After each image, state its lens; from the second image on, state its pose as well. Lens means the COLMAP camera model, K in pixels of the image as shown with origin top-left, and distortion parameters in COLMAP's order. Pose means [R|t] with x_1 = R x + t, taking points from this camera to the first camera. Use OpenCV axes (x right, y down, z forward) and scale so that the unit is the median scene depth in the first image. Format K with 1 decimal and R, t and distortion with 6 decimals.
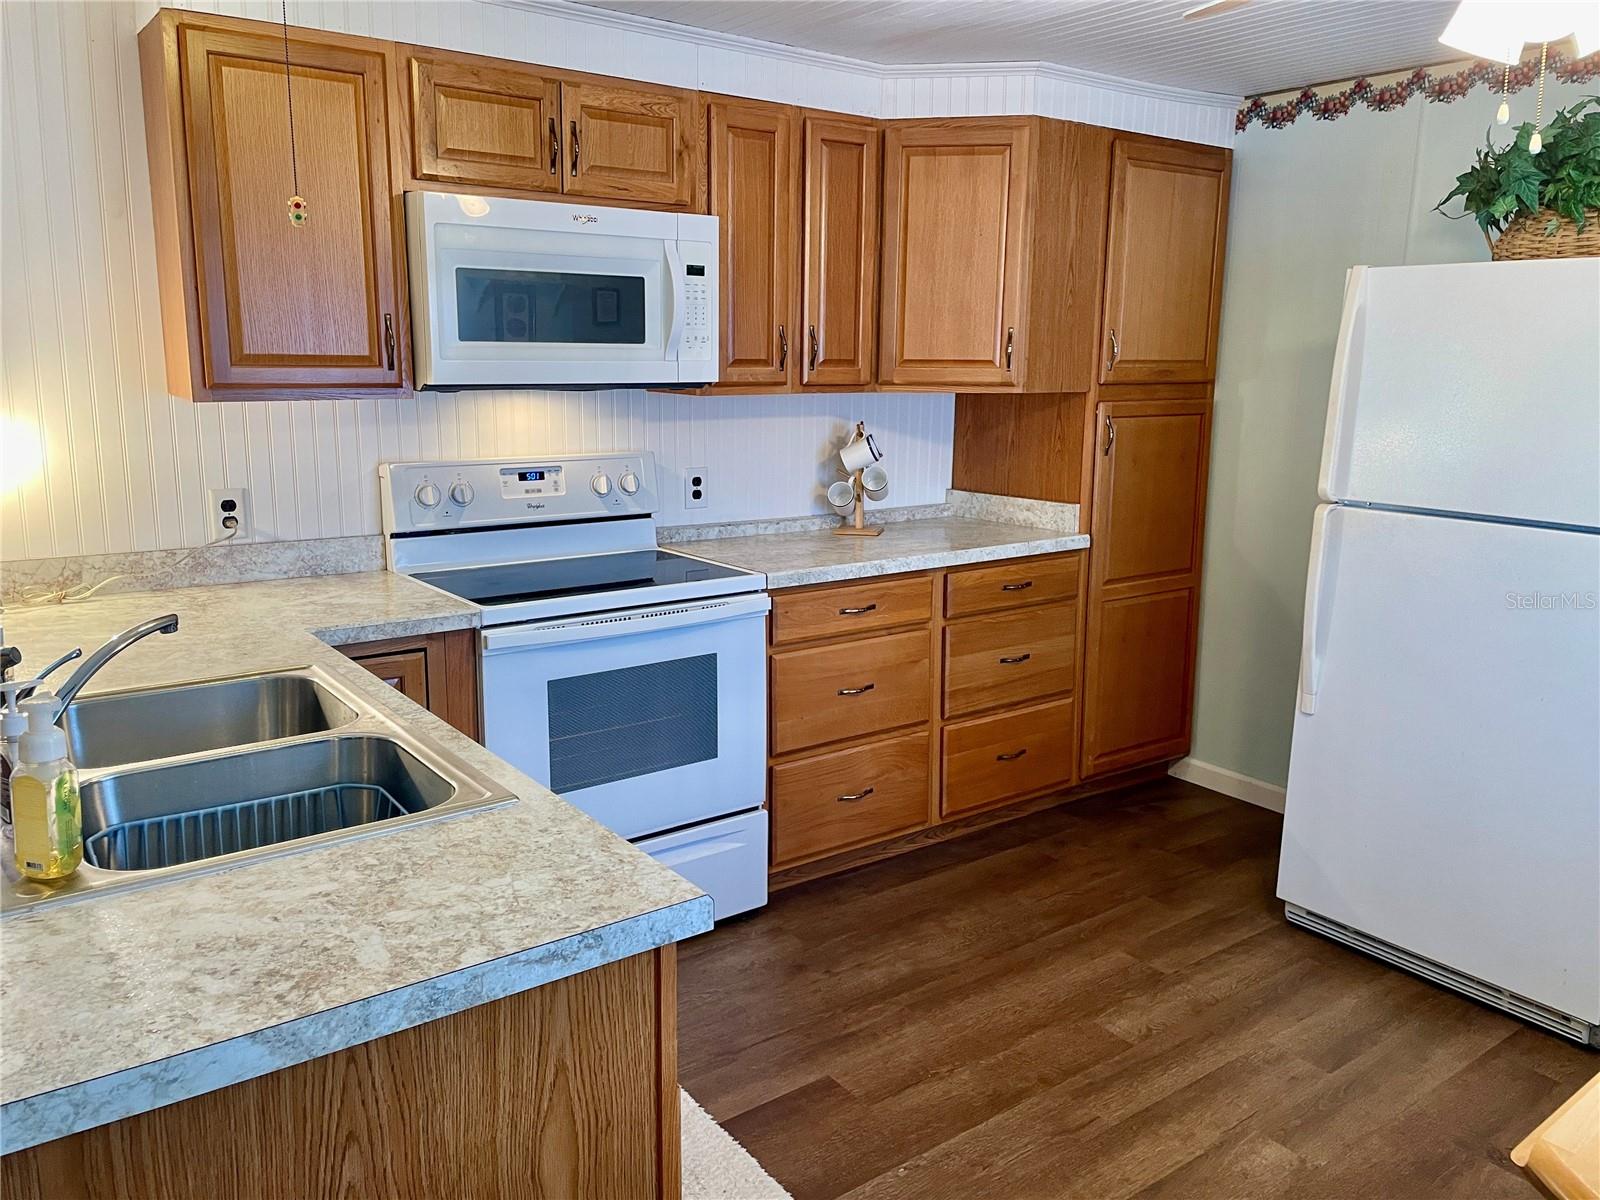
lens RADIAL K [[1209.1, 0, 801.9], [0, 1209.1, 585.6], [0, 0, 1]] dist [0.100532, -0.129680]
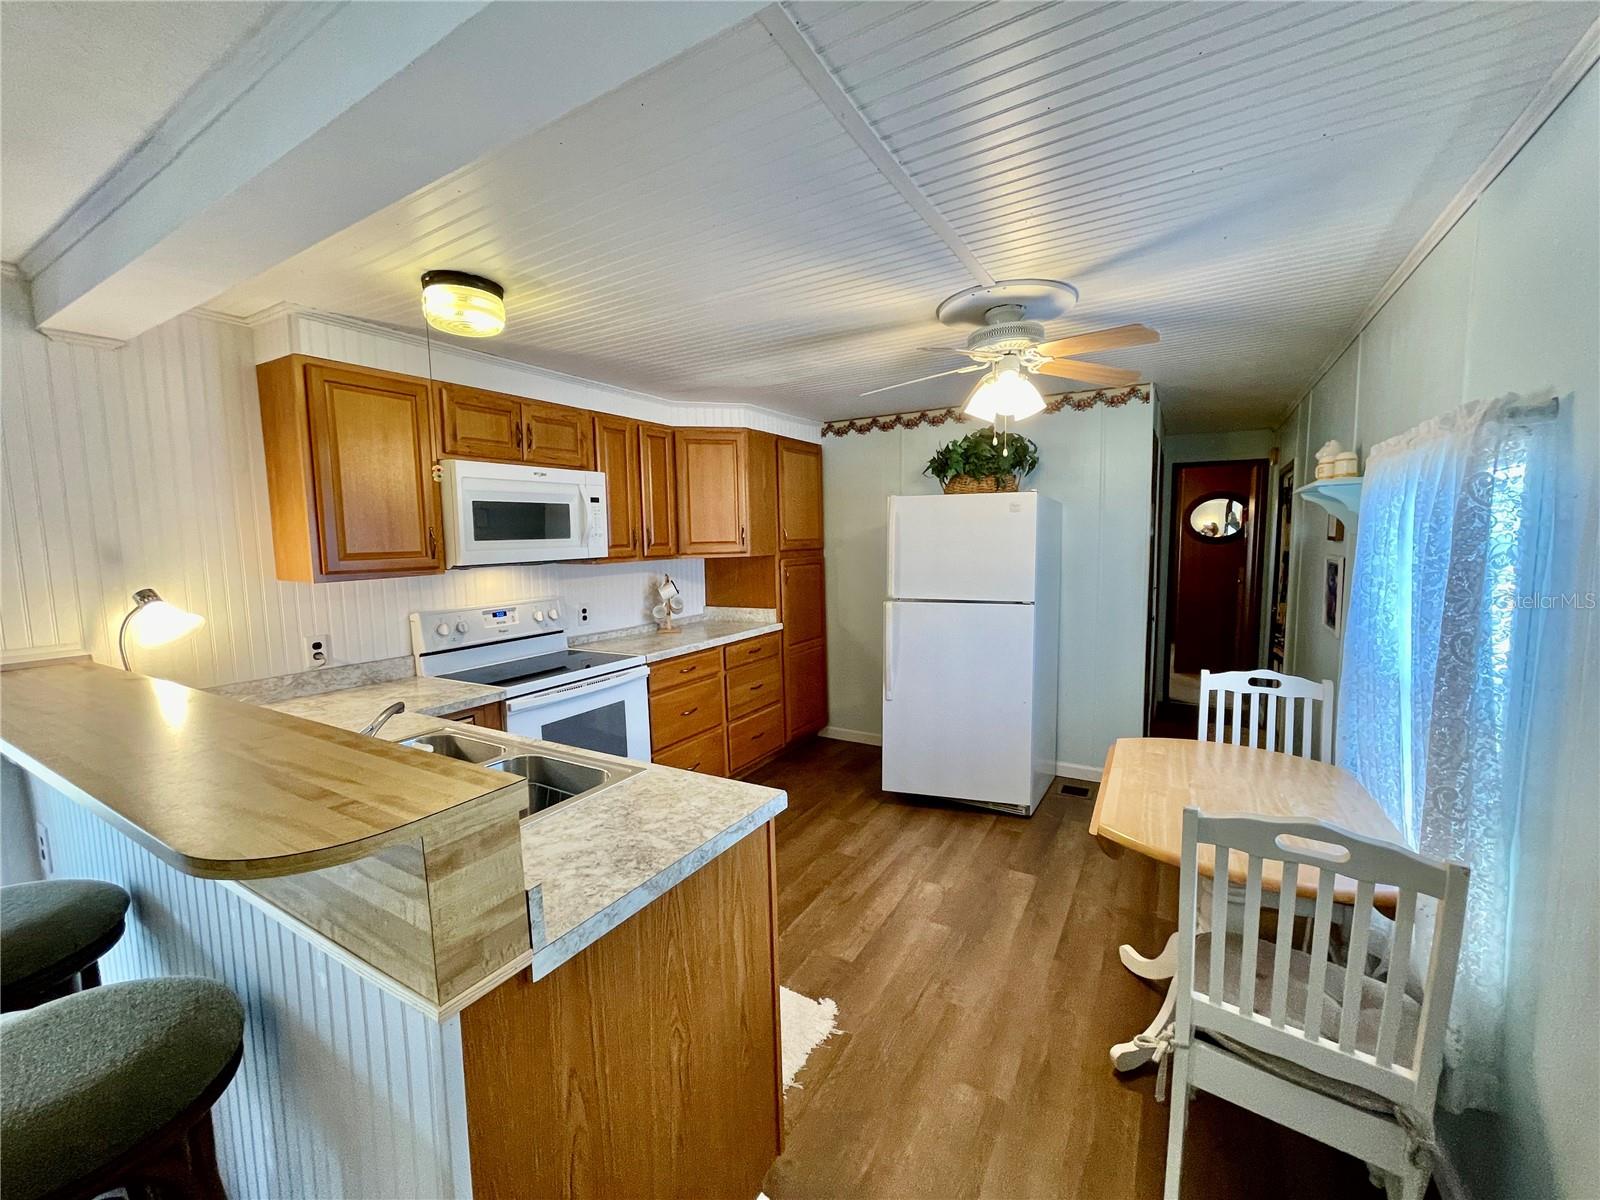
lens RADIAL K [[646.9, 0, 802.5], [0, 646.9, 599.4], [0, 0, 1]] dist [-0.000124, -0.000147]
pose [[0.921059, -0.067429, 0.383540, -0.175802], [0.102999, 0.992003, -0.072948, 0.002483], [-0.375554, 0.106694, 0.920639, -0.034329]]
